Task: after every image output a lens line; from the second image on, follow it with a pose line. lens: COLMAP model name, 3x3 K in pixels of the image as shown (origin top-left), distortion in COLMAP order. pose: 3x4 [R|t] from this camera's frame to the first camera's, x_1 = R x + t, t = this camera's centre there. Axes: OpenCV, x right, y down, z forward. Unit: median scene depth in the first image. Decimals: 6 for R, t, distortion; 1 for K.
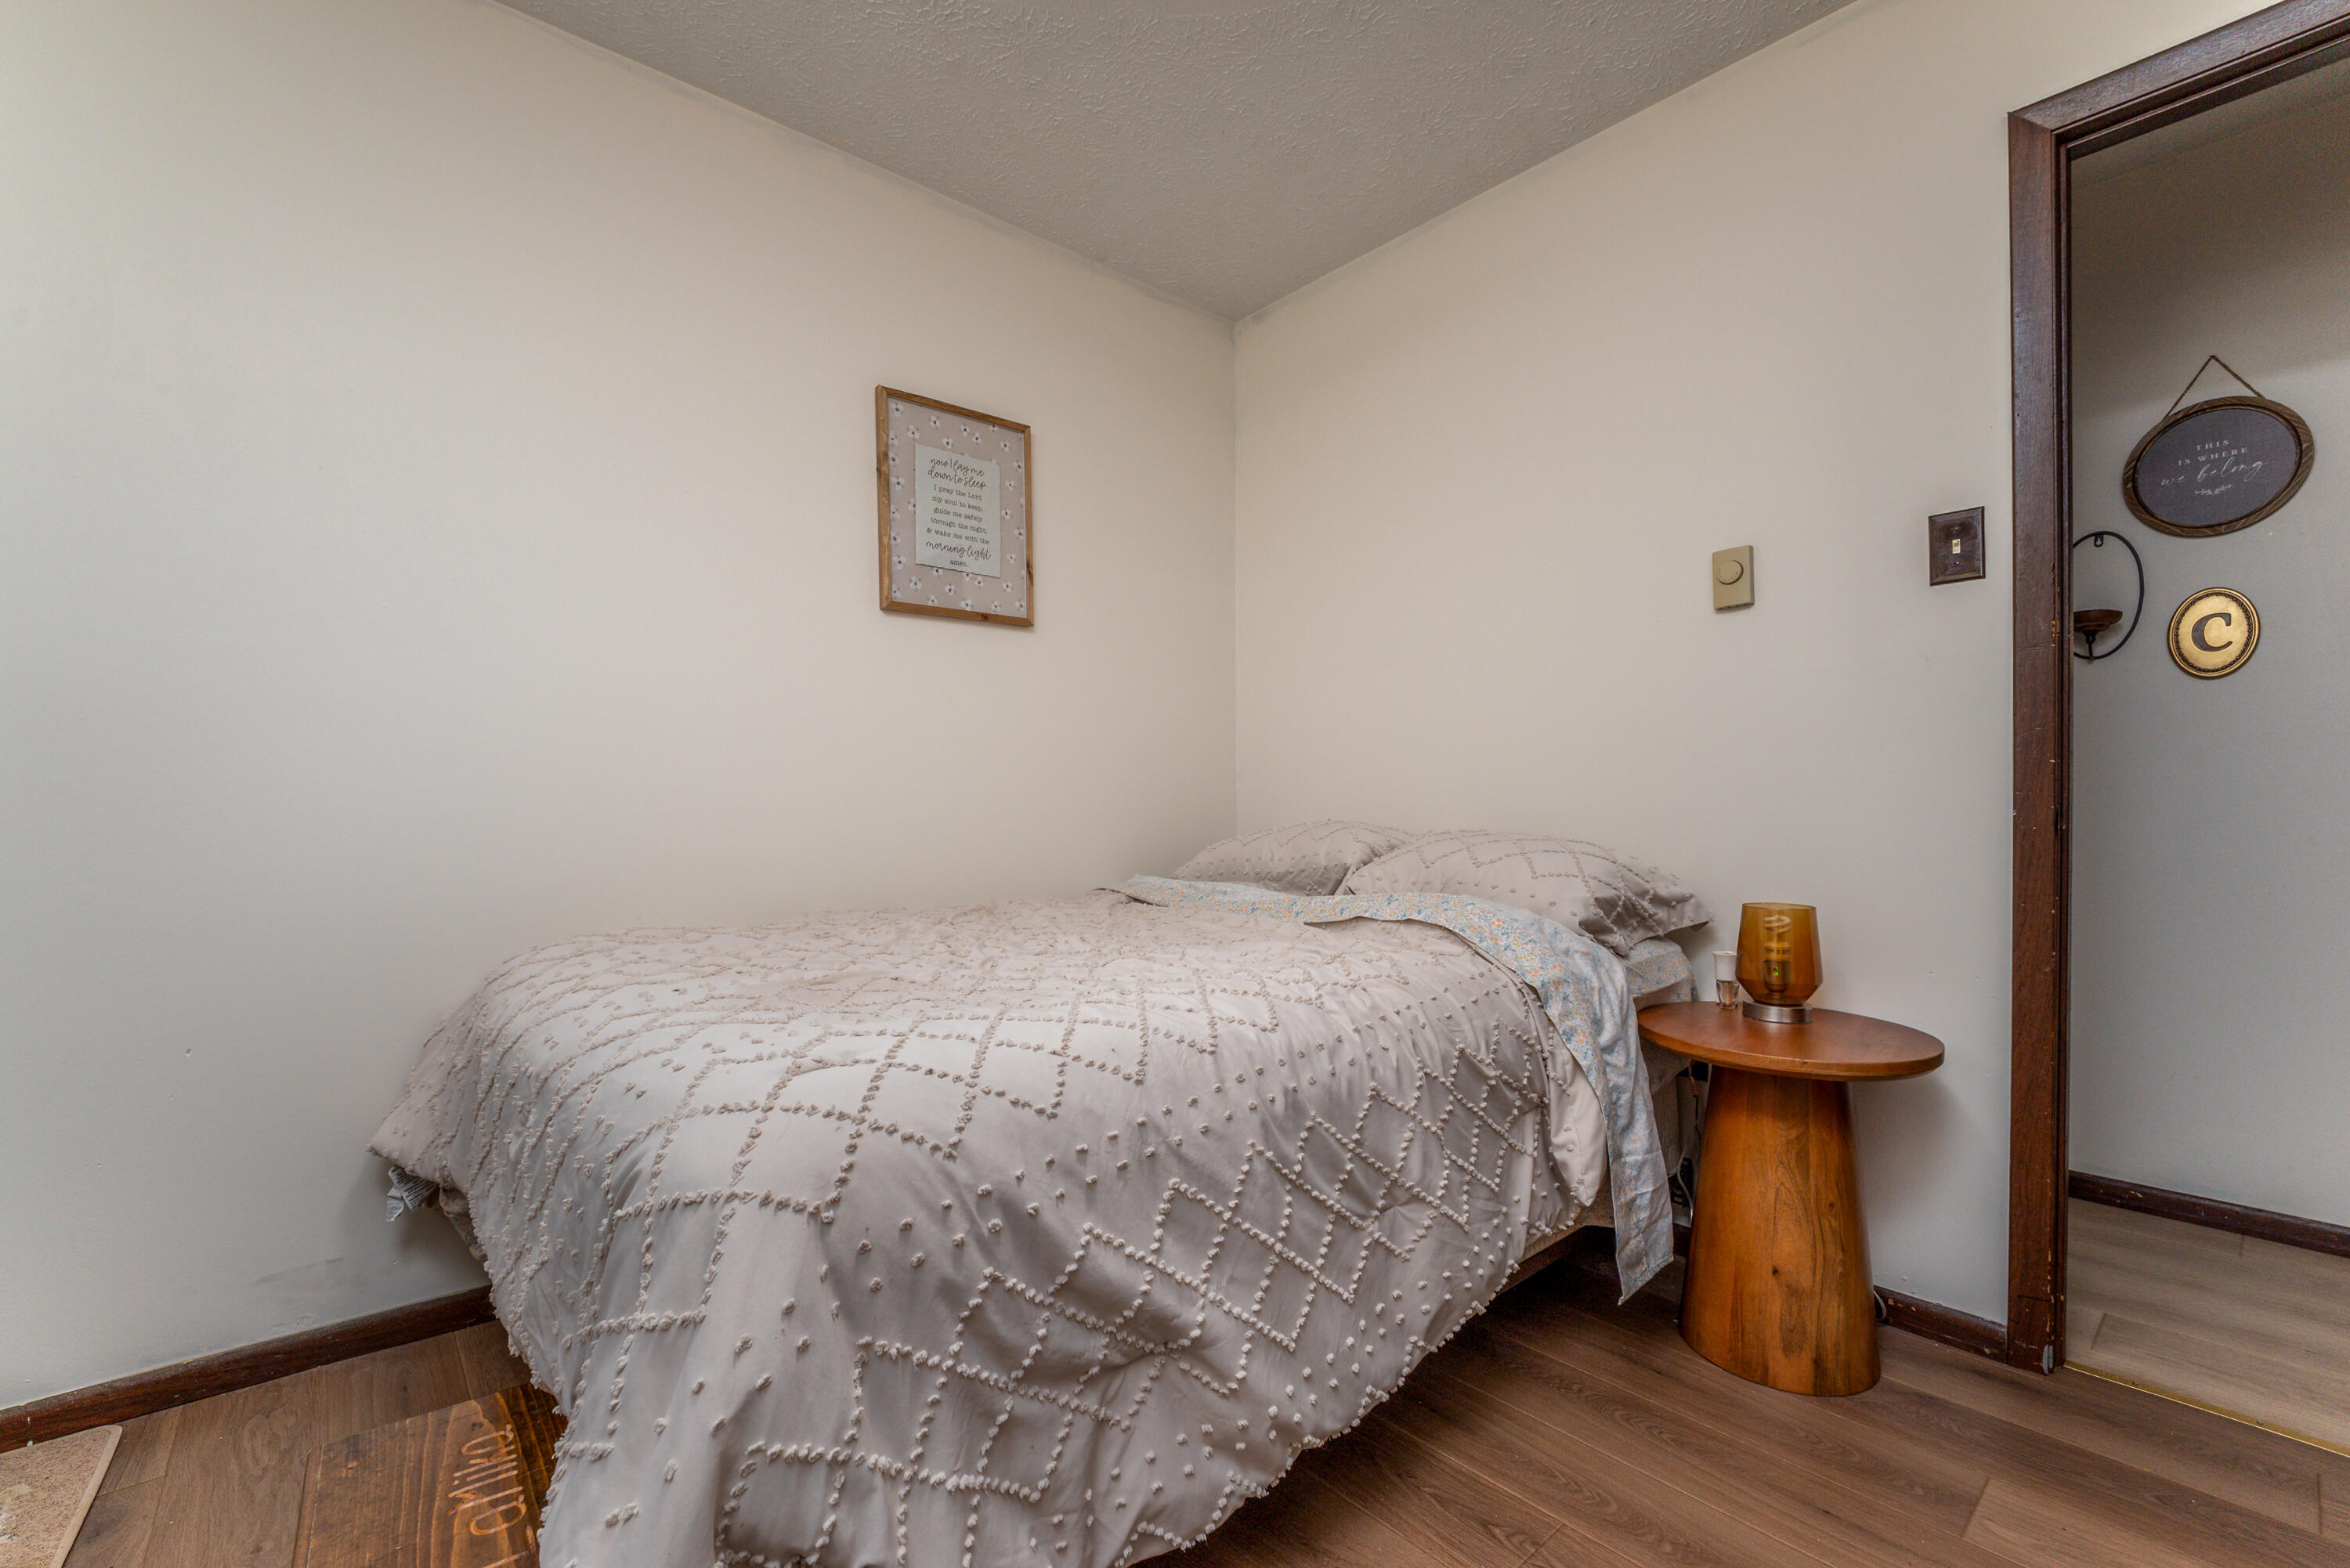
lens RADIAL K [[986.9, 0, 1175.6], [0, 986.9, 804.9], [0, 0, 1]] dist [0.012183, -0.017636]
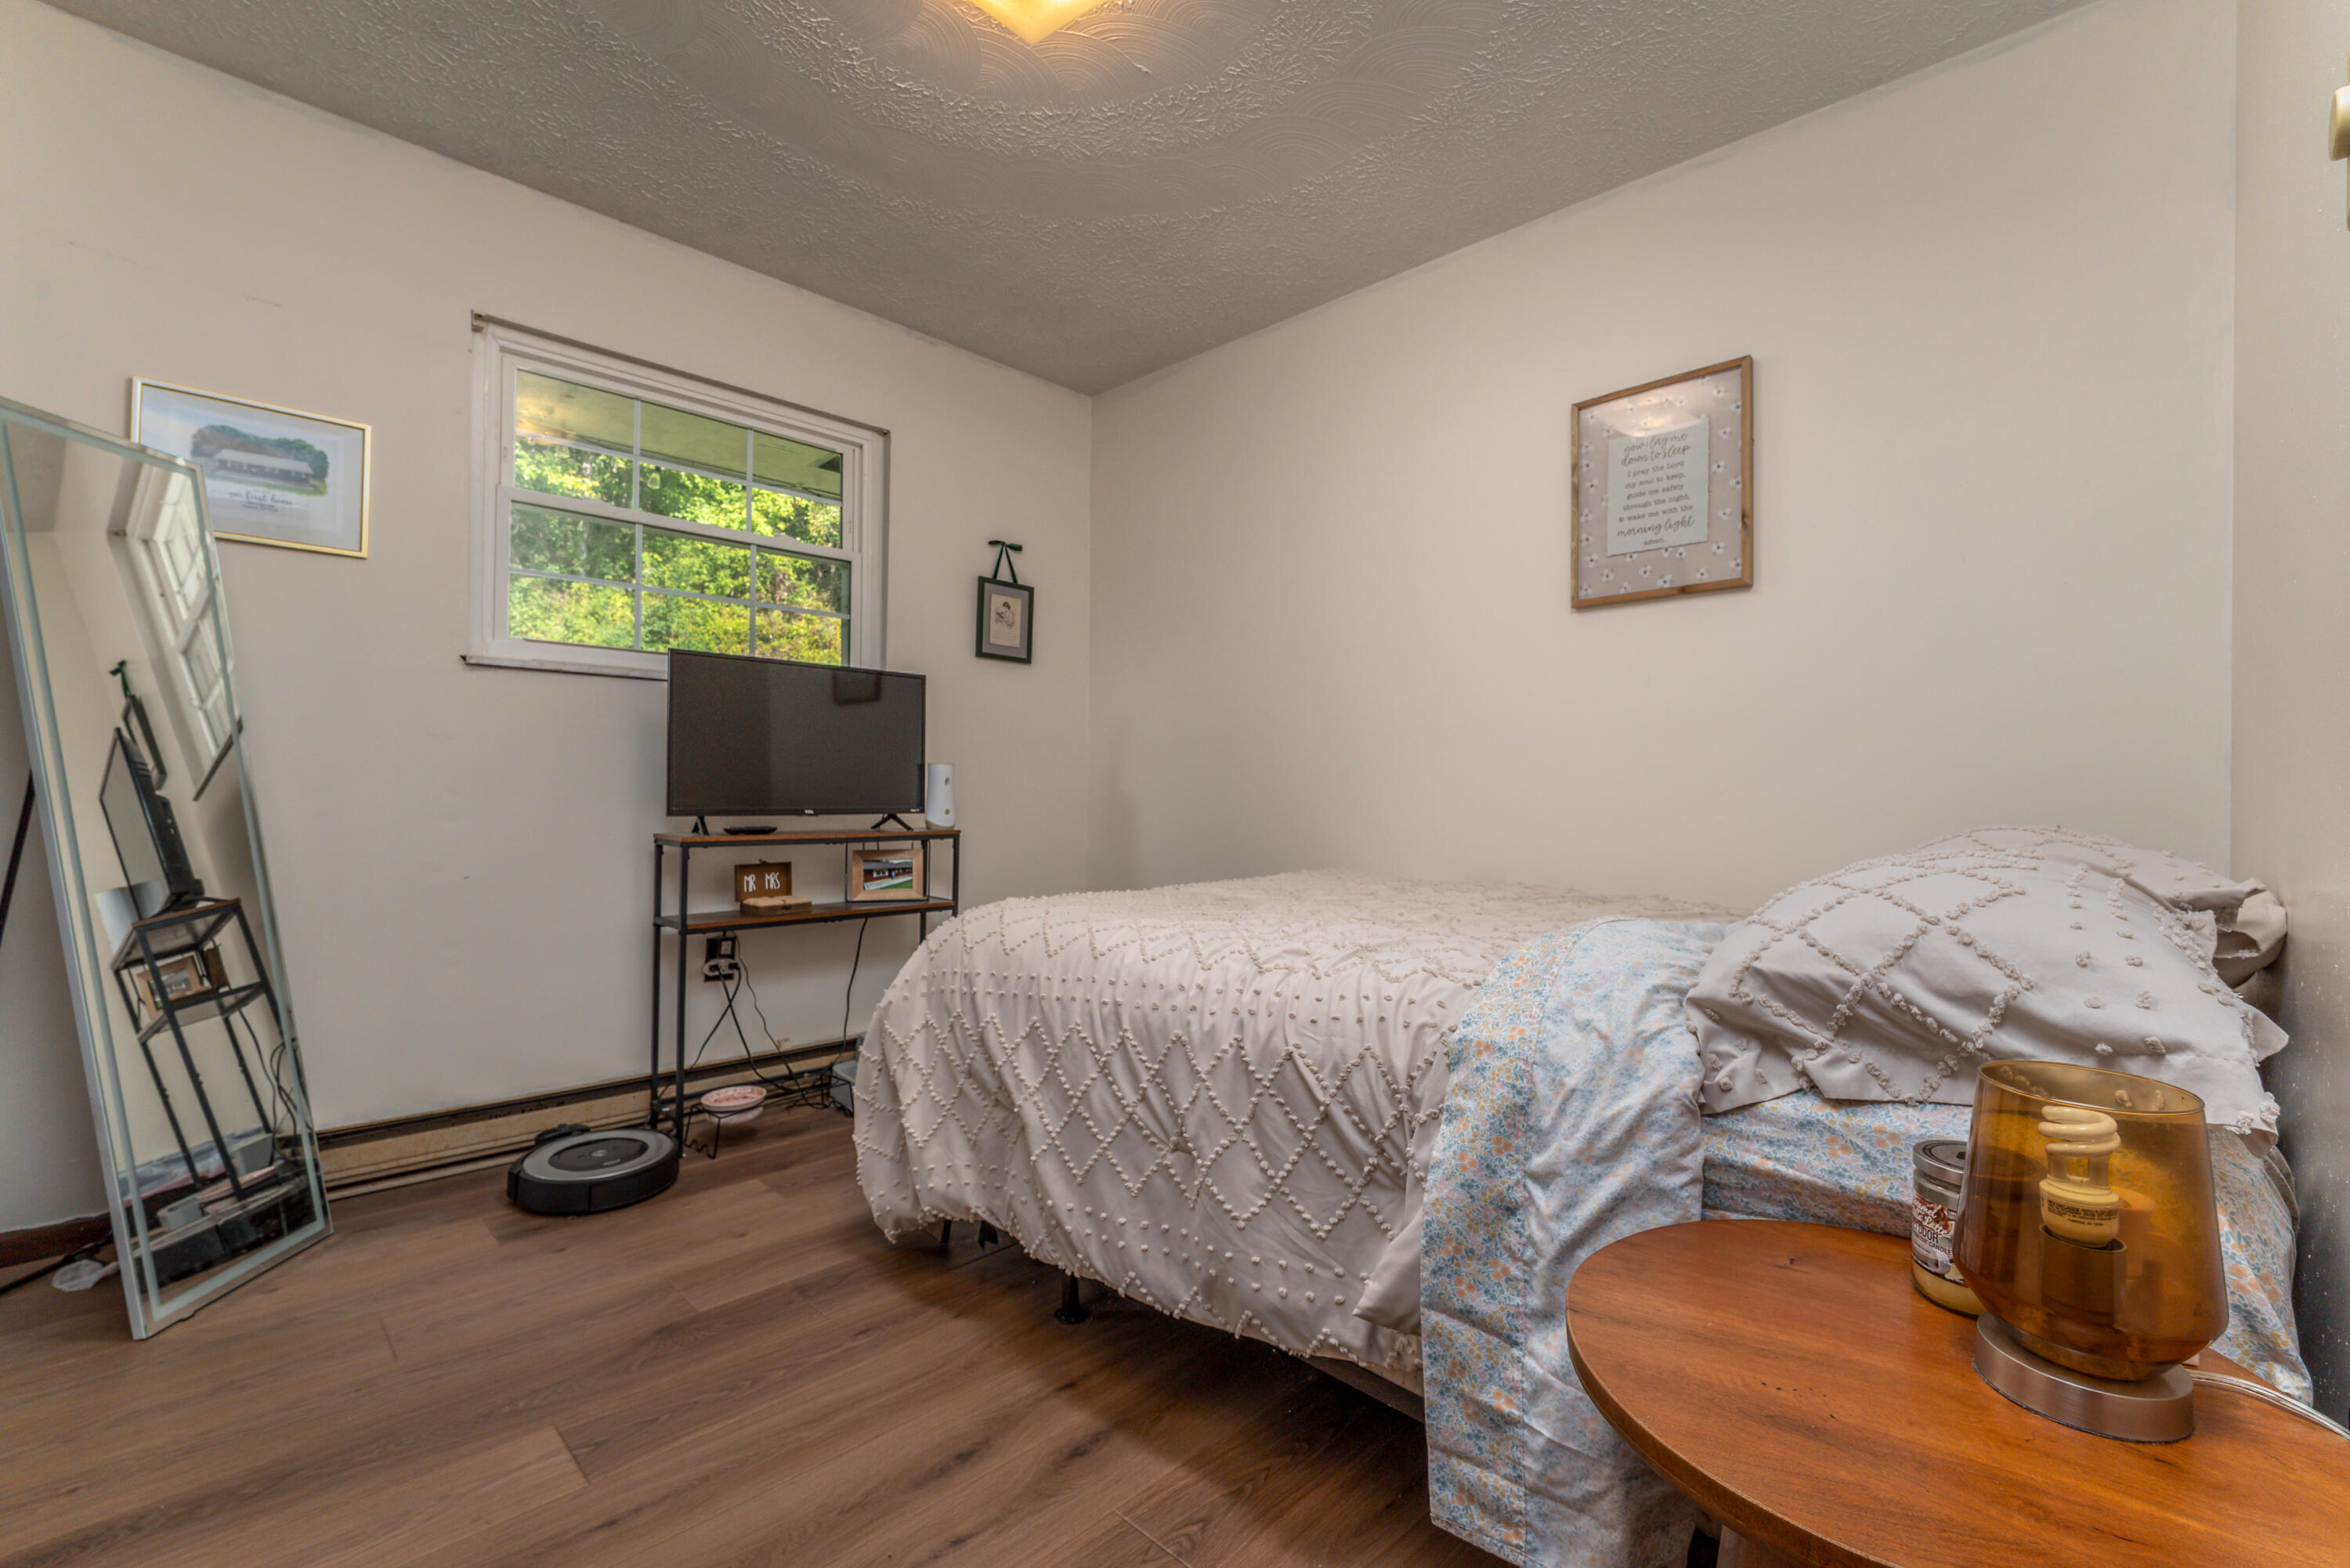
lens RADIAL K [[967.2, 0, 1200.5], [0, 967.2, 779.9], [0, 0, 1]] dist [0.009923, -0.007322]
pose [[0.096541, -0.003833, -0.995322, 0.790926], [-0.015605, 0.999864, -0.005364, -0.000615], [0.995207, 0.016050, 0.096469, 0.552192]]
